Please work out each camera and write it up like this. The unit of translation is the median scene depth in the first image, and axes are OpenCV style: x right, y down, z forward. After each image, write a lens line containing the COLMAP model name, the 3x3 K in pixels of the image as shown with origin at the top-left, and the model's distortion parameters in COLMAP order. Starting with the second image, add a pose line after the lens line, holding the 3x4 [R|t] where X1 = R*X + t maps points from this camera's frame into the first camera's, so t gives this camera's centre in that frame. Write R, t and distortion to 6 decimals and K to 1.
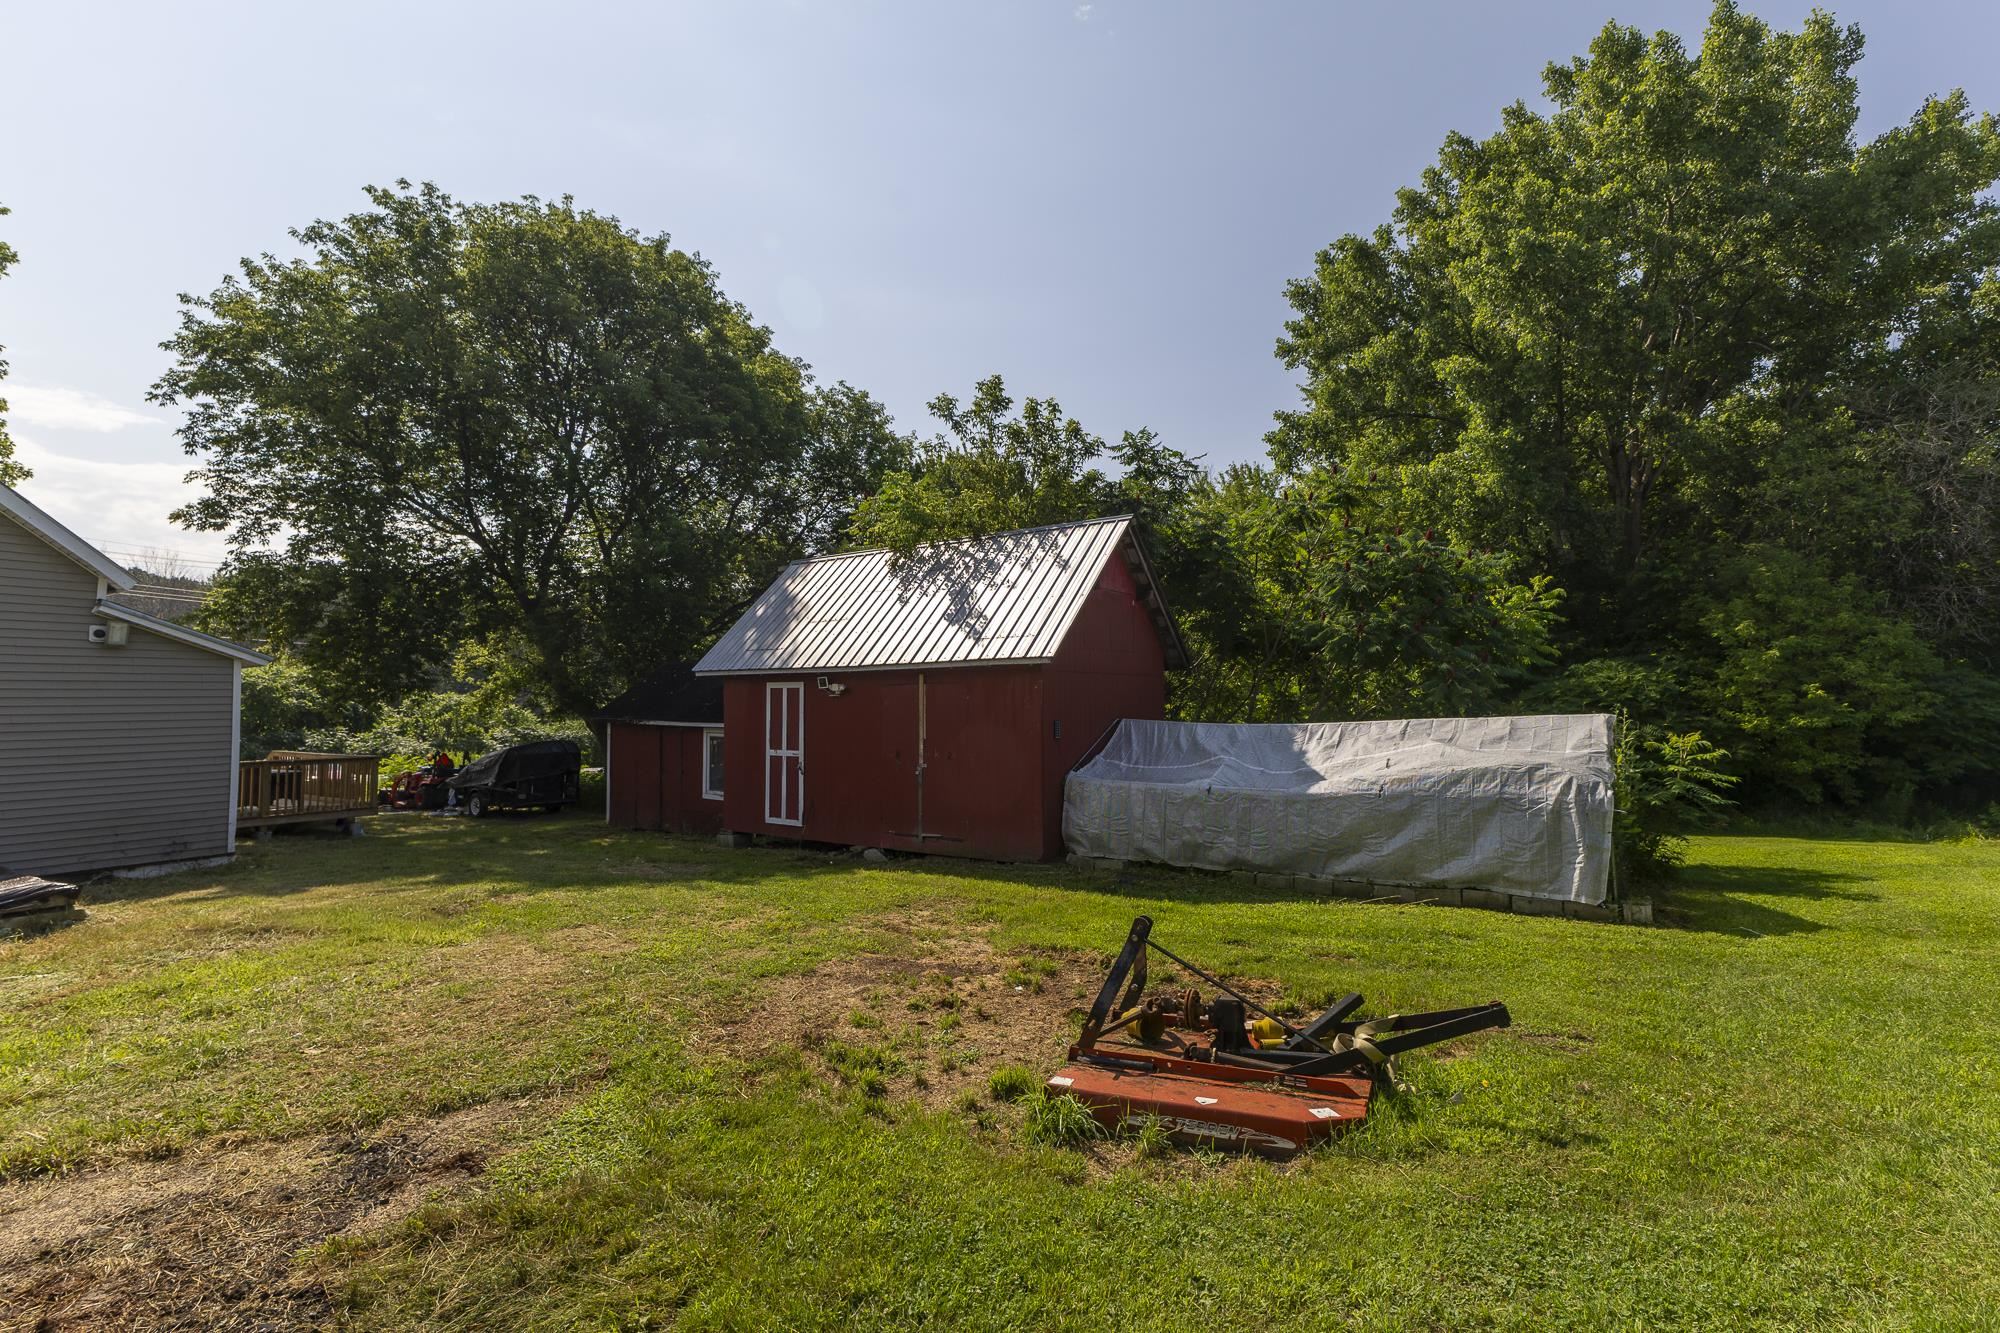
lens RADIAL K [[892.9, 0, 943.9], [0, 892.9, 663.8], [0, 0, 1]] dist [0.022454, -0.004861]
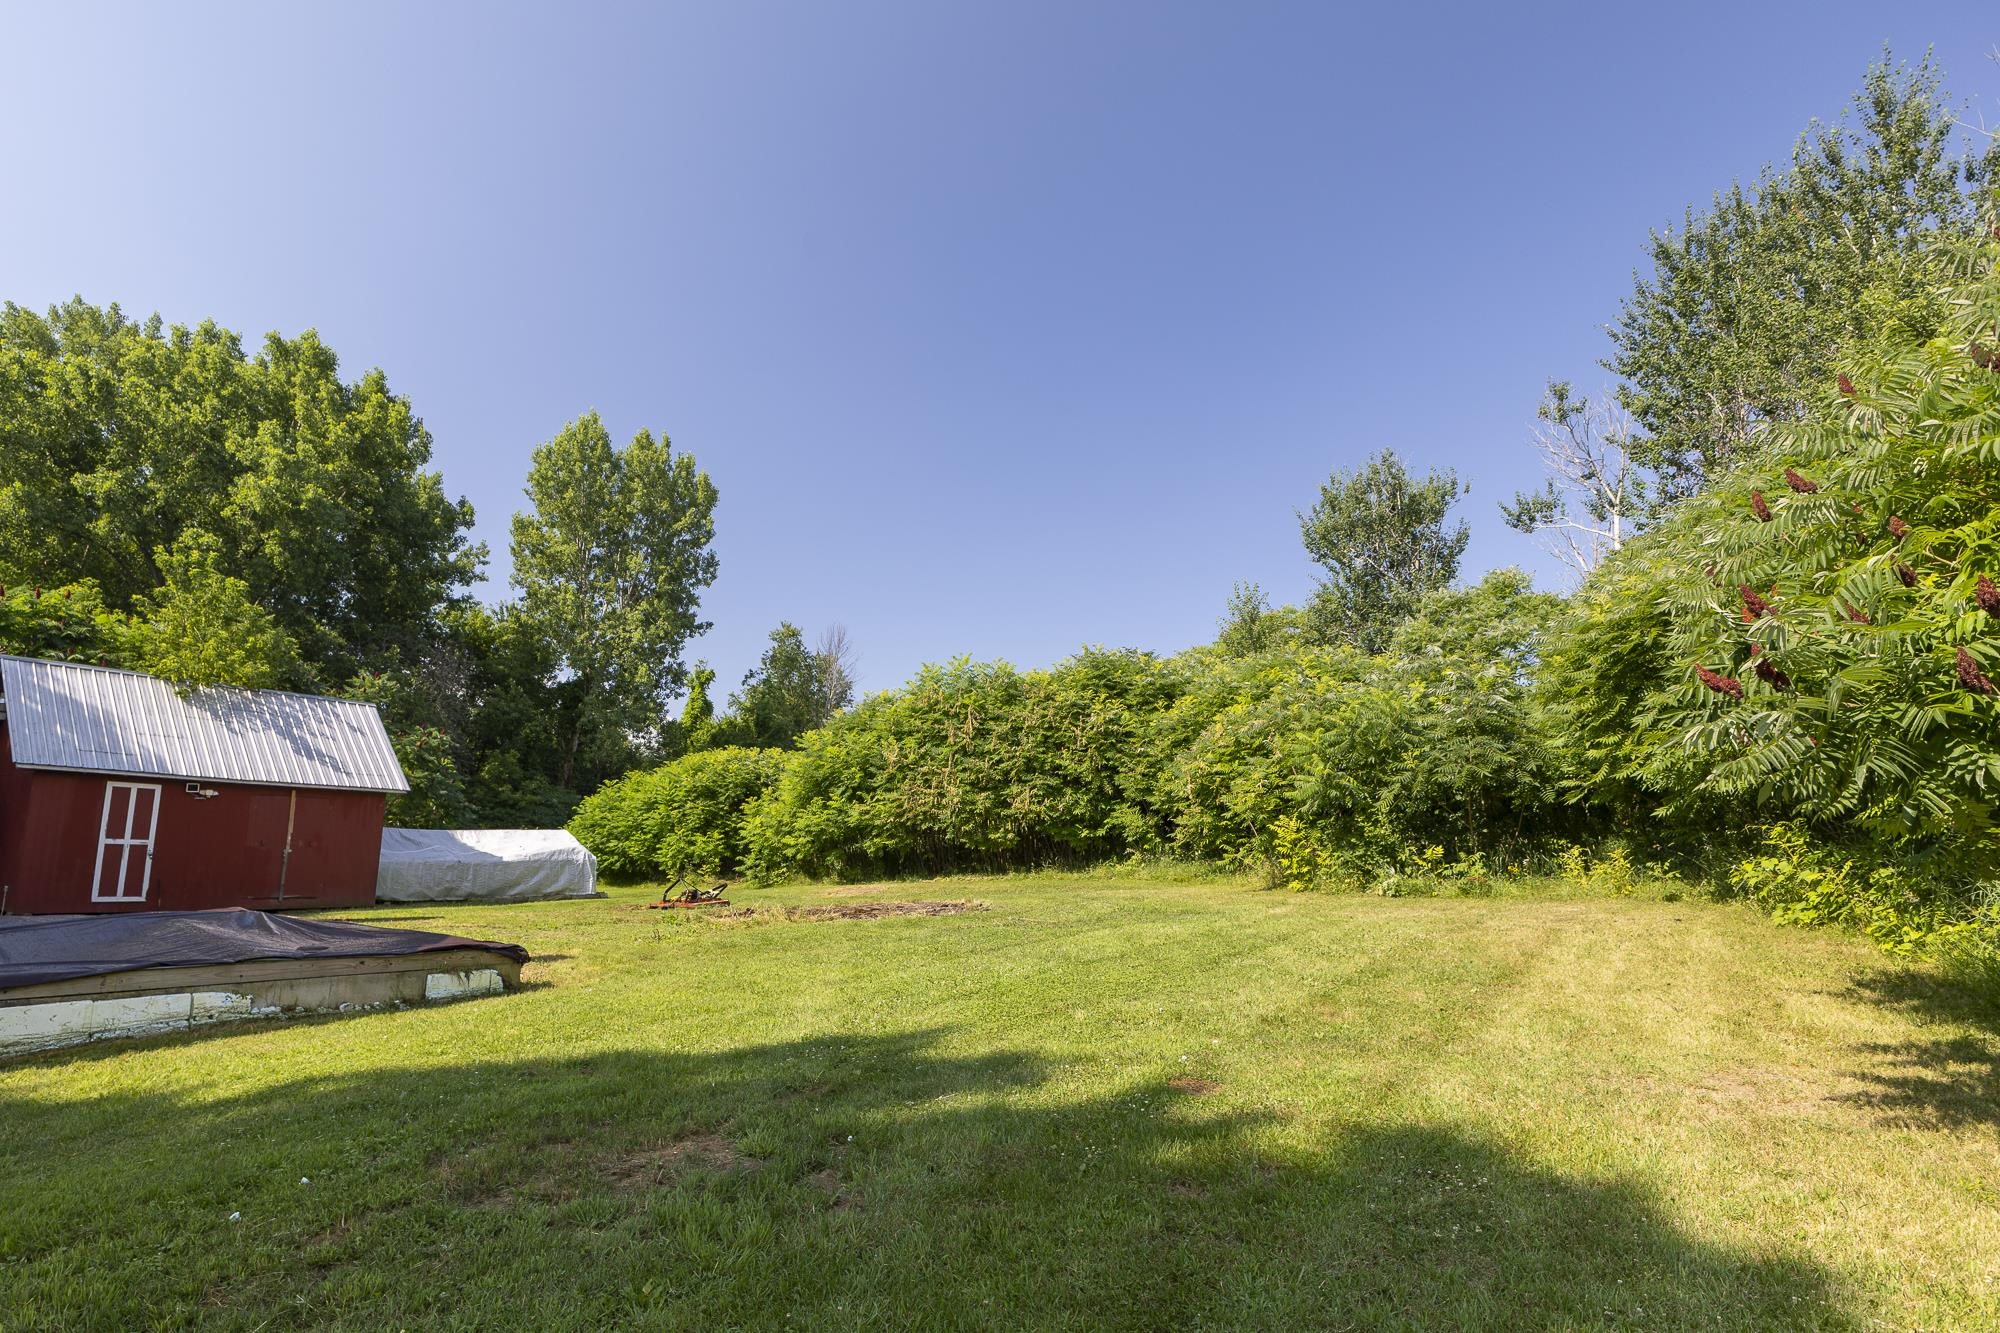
lens RADIAL K [[1034.9, 0, 954.9], [0, 1034.9, 732.2], [0, 0, 1]] dist [-0.001191, 0.001051]
pose [[0.026333, 0.128576, 0.991350, -1.318553], [-0.073750, 0.989241, -0.126344, 0.040451], [-0.996929, -0.069785, 0.035532, -0.129220]]
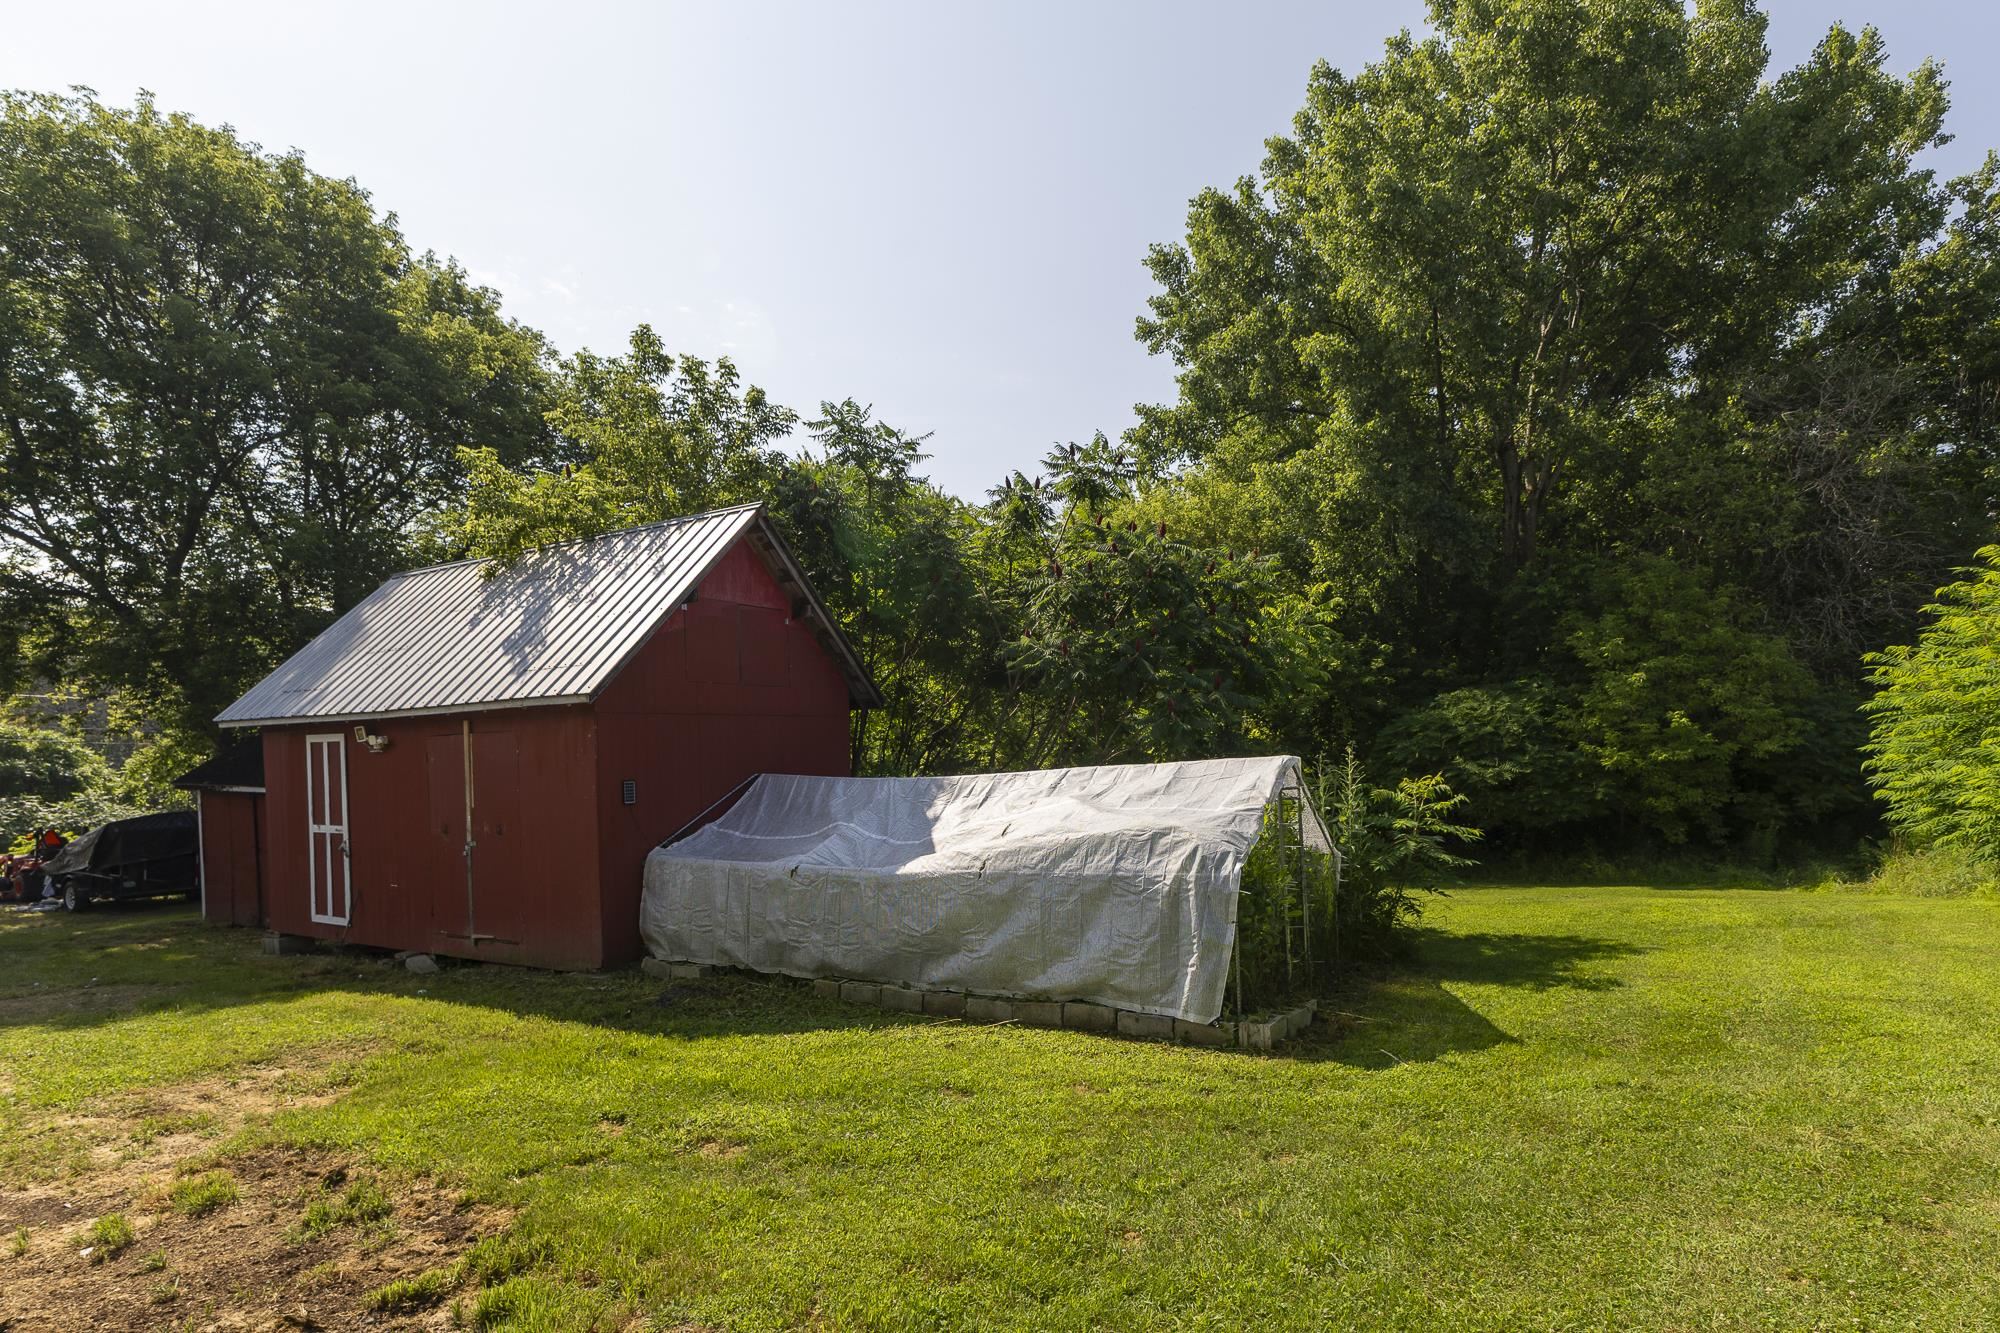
lens RADIAL K [[998.8, 0, 909.2], [0, 998.8, 761.5], [0, 0, 1]] dist [0.015689, -0.002817]
pose [[0.997473, -0.021772, 0.067625, 0.213457], [0.017950, 0.998234, 0.056620, 0.003915], [-0.068738, -0.055263, 0.996103, 0.112803]]
